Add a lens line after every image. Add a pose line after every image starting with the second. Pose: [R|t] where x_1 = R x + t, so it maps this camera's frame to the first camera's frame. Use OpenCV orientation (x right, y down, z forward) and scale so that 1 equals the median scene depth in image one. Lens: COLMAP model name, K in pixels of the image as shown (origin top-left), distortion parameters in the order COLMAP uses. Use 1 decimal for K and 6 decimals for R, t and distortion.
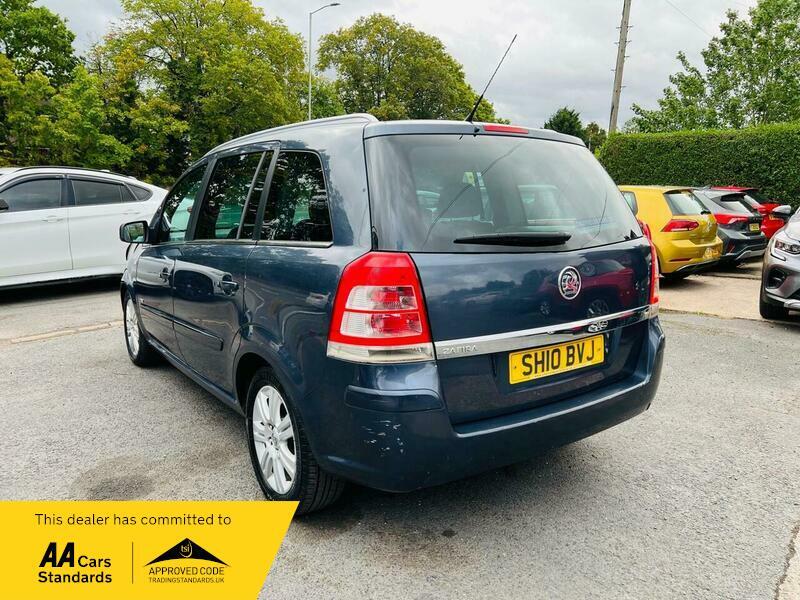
lens RADIAL K [[603.6, 0, 413.4], [0, 603.6, 289.0], [0, 0, 1]] dist [0.053421, -0.067799]
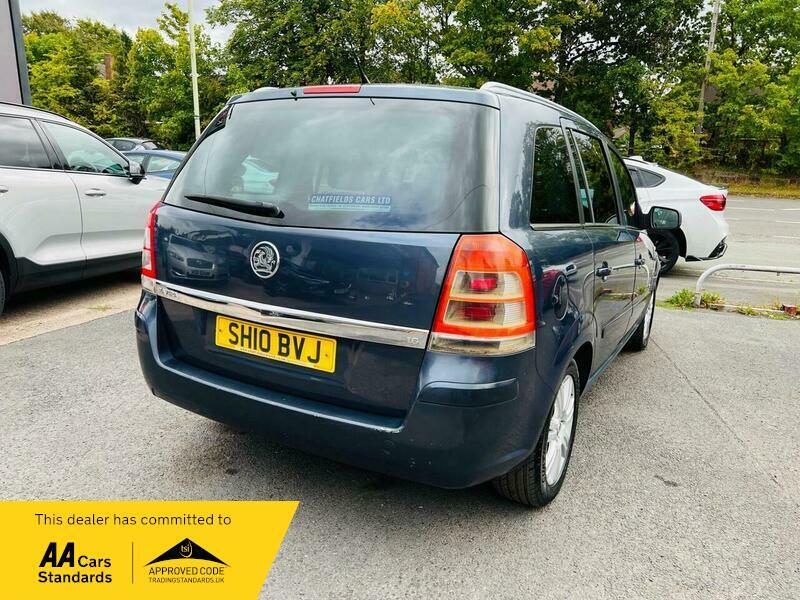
lens RADIAL K [[603.6, 0, 399.4], [0, 603.6, 296.2], [0, 0, 1]] dist [0.053421, -0.067799]
pose [[0.432752, 0.204199, -0.878082, 1.100489], [-0.183230, 0.973602, 0.136109, -0.111884], [0.882696, 0.101990, 0.458744, 0.739004]]
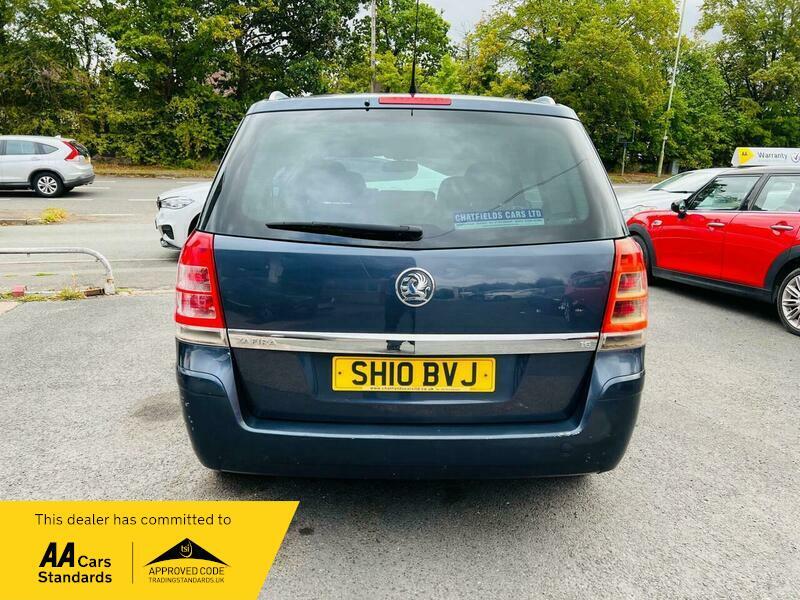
lens RADIAL K [[603.6, 0, 397.7], [0, 603.6, 297.6], [0, 0, 1]] dist [0.053421, -0.067799]
pose [[0.827749, 0.127206, -0.546489, 0.667266], [-0.100141, 0.991817, 0.079185, -0.056834], [0.552090, -0.010819, 0.833714, 0.280337]]
